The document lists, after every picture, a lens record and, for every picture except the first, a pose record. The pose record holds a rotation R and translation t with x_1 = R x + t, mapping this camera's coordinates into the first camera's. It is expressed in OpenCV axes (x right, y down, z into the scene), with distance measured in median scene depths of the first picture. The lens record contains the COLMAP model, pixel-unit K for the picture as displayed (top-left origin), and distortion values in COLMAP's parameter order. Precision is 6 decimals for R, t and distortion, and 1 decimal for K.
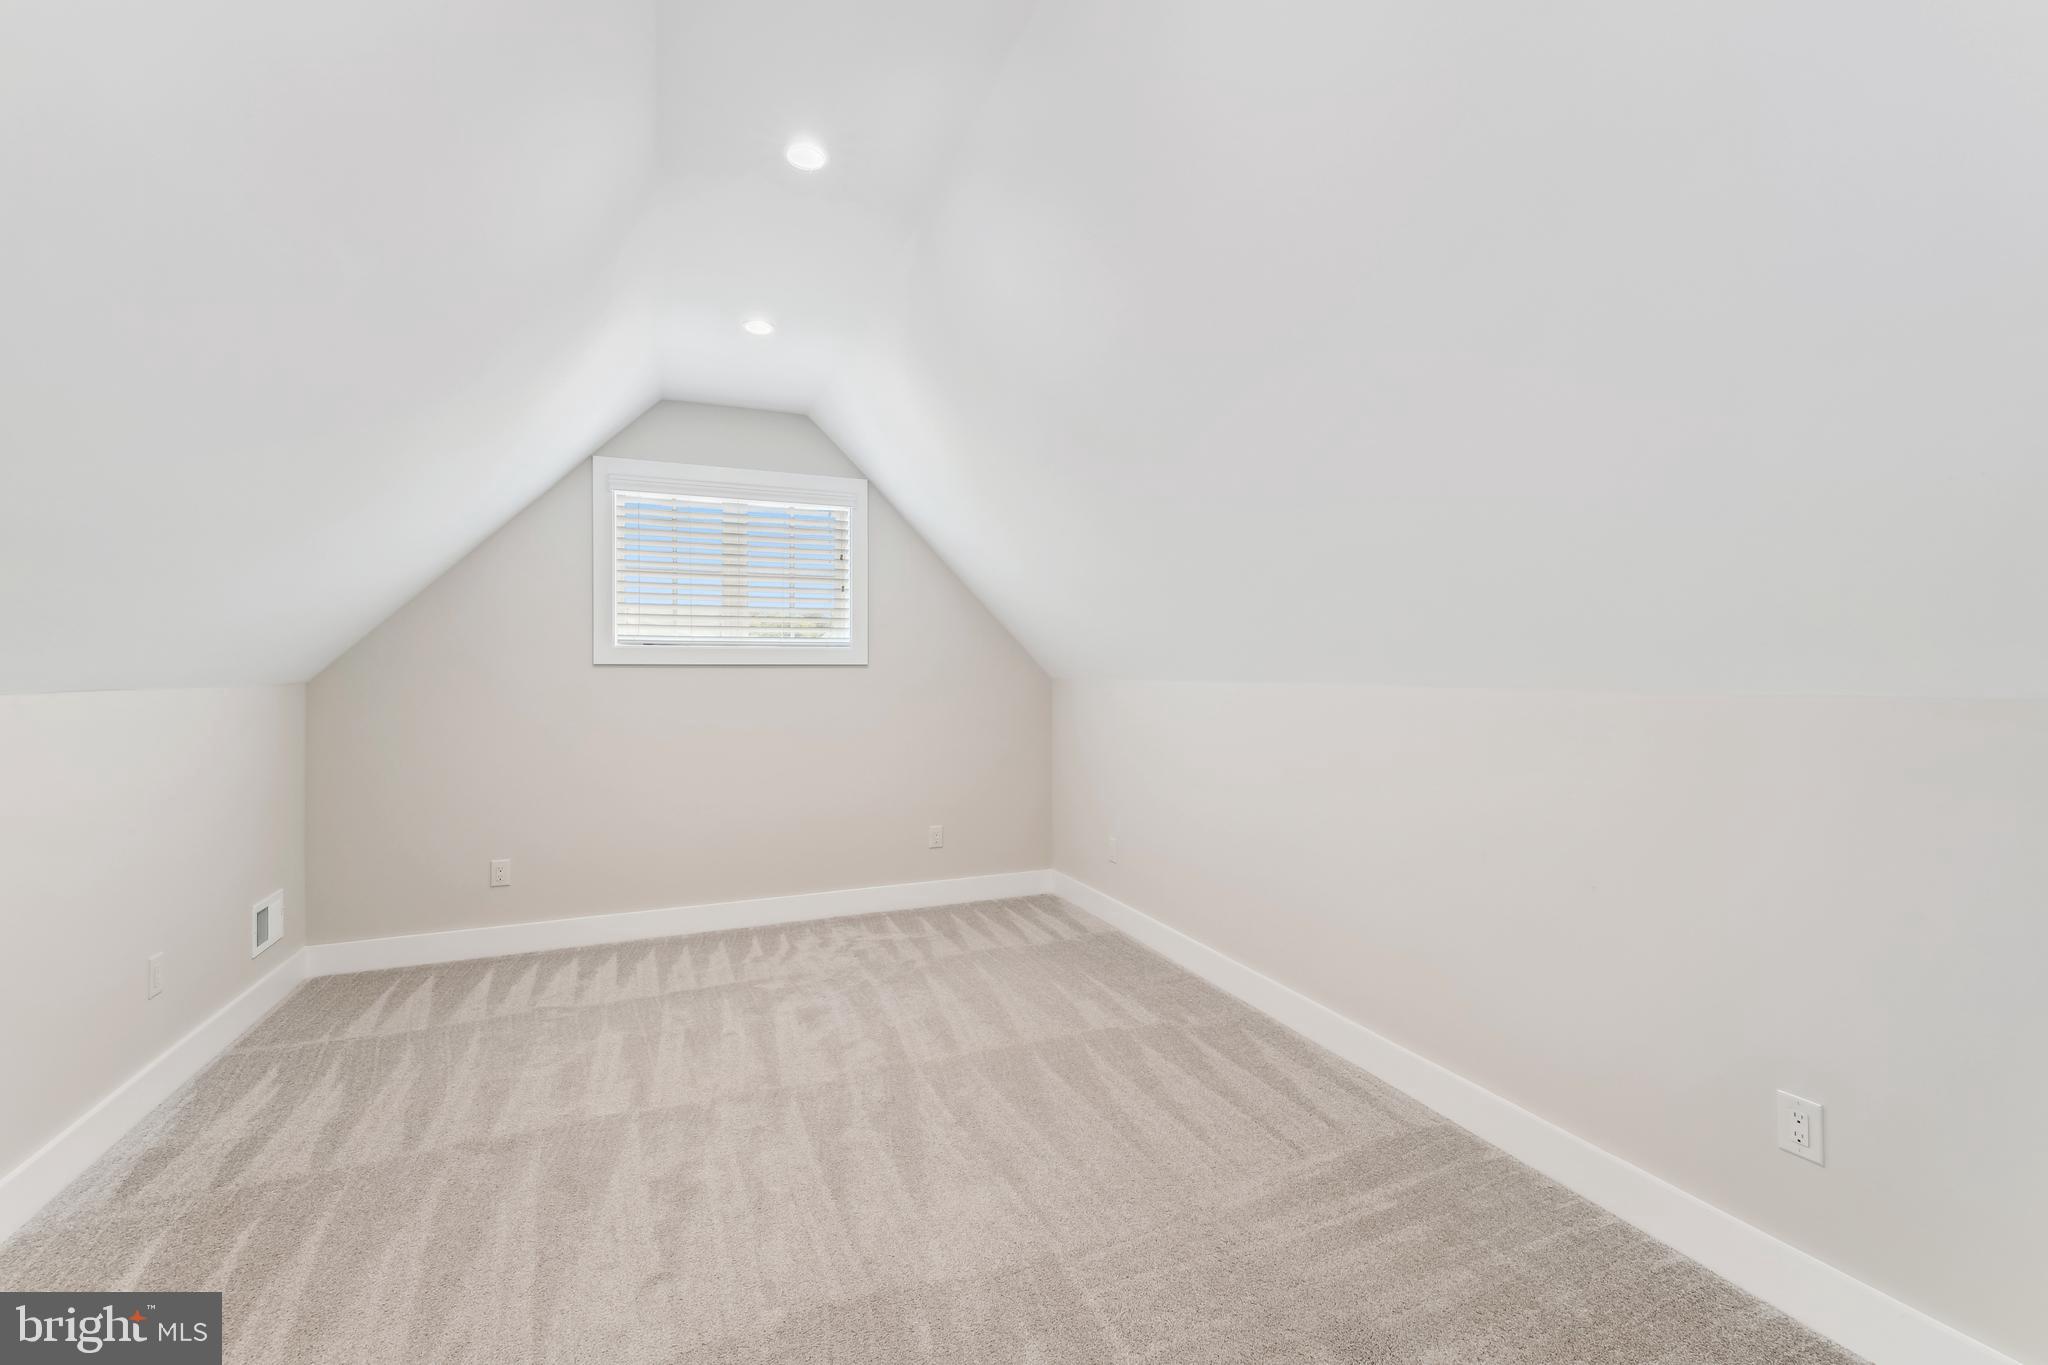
lens RADIAL K [[877.8, 0, 1056.1], [0, 877.8, 675.4], [0, 0, 1]] dist [0.032092, -0.014111]
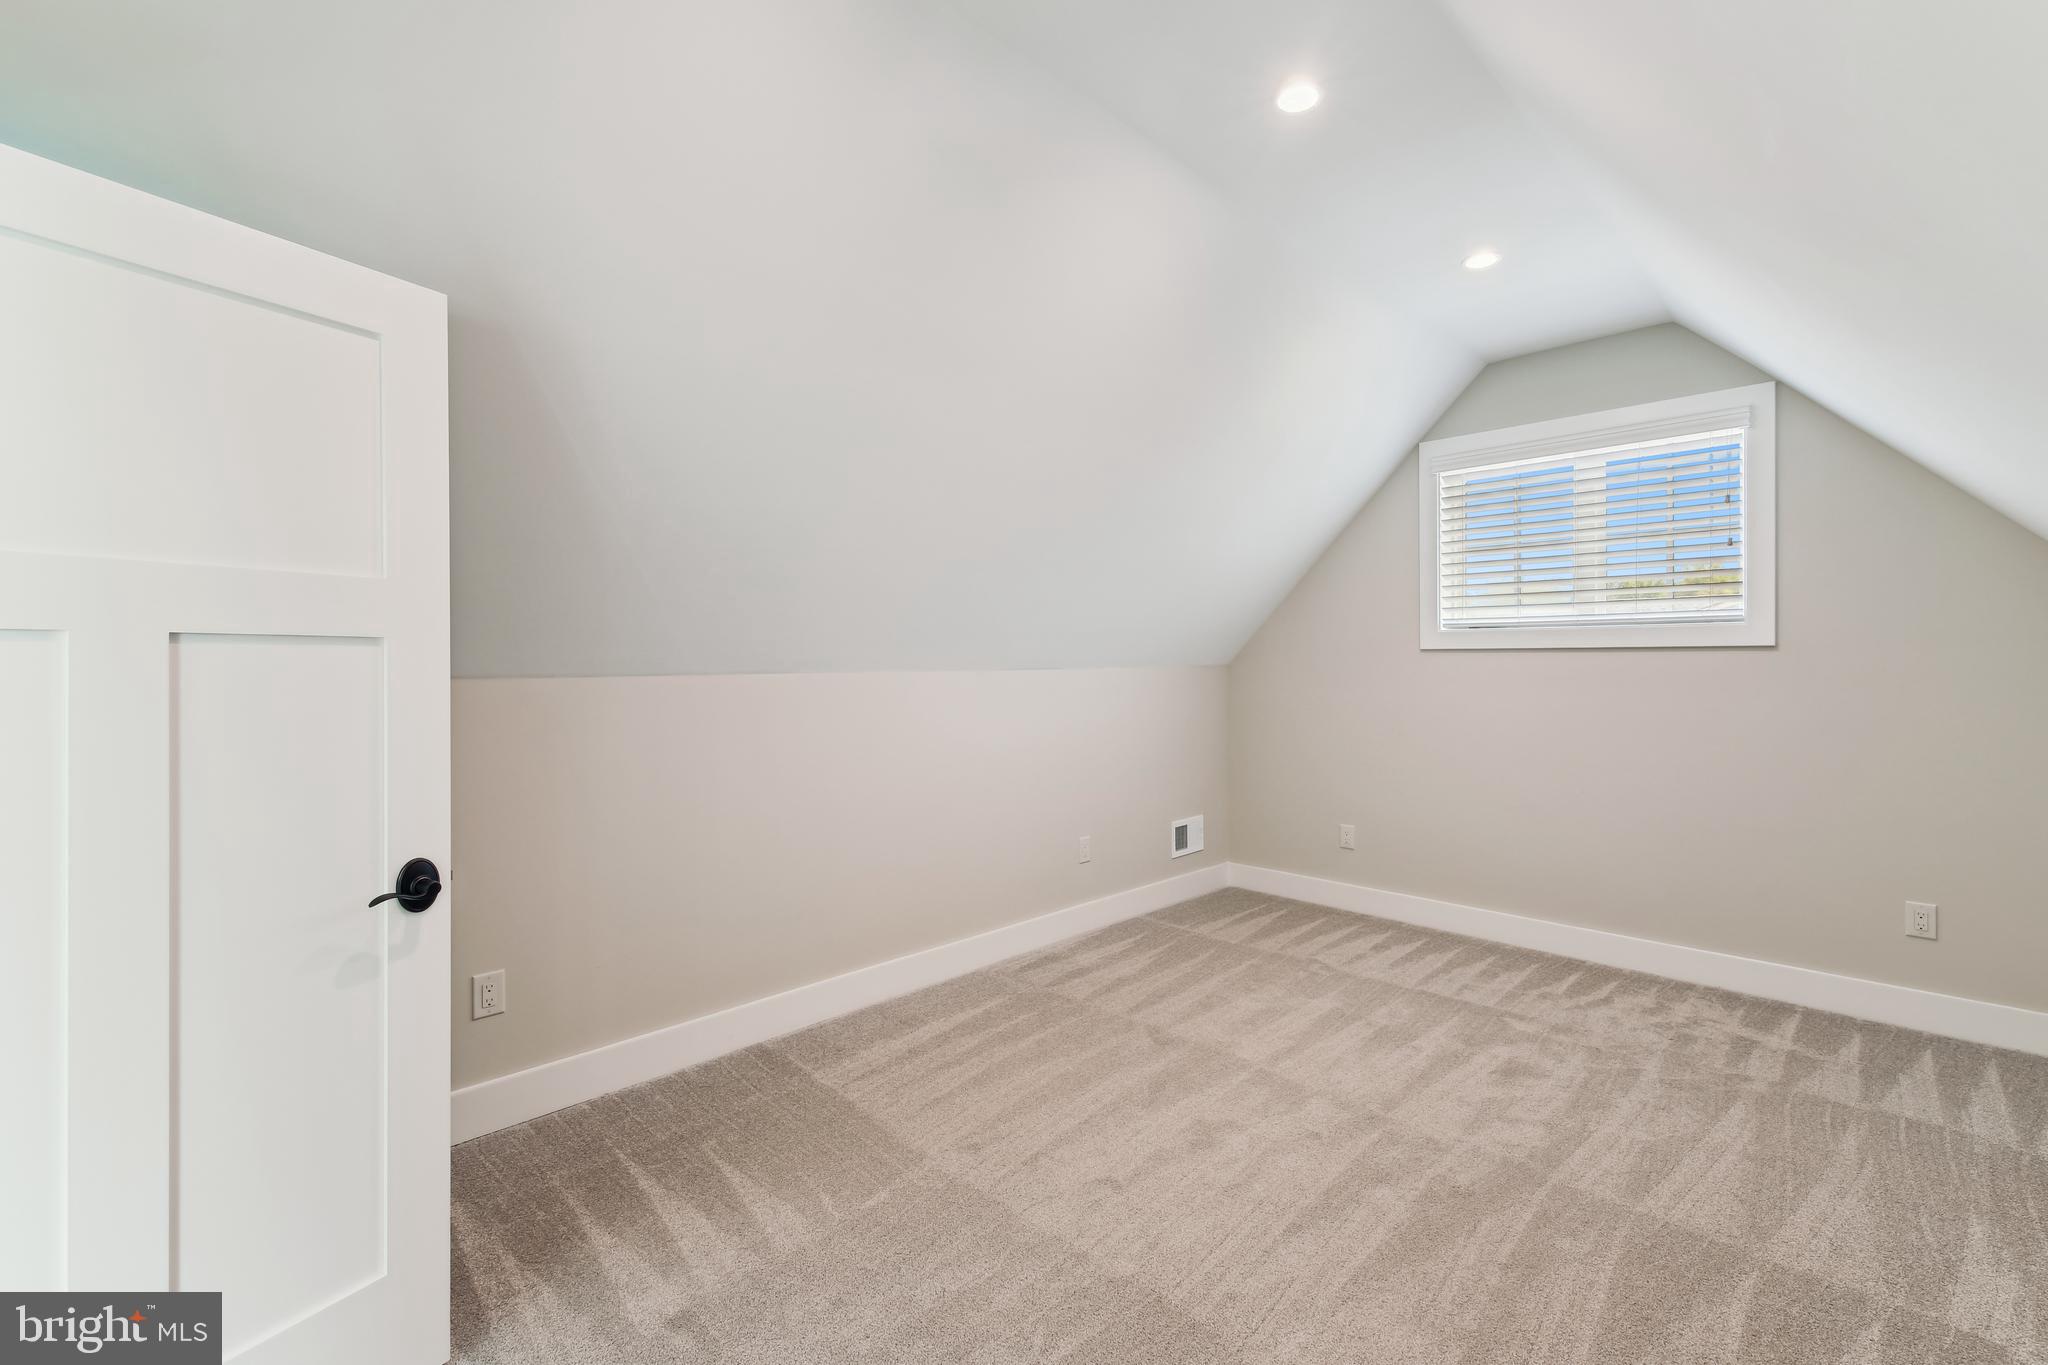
lens RADIAL K [[889.1, 0, 1036.7], [0, 889.1, 666.4], [0, 0, 1]] dist [0.002479, -0.000122]
pose [[0.358464, 0.007264, -0.933515, 0.303365], [-0.001053, 0.999972, 0.007376, 0.000063], [0.933543, -0.001661, 0.358462, 0.254701]]
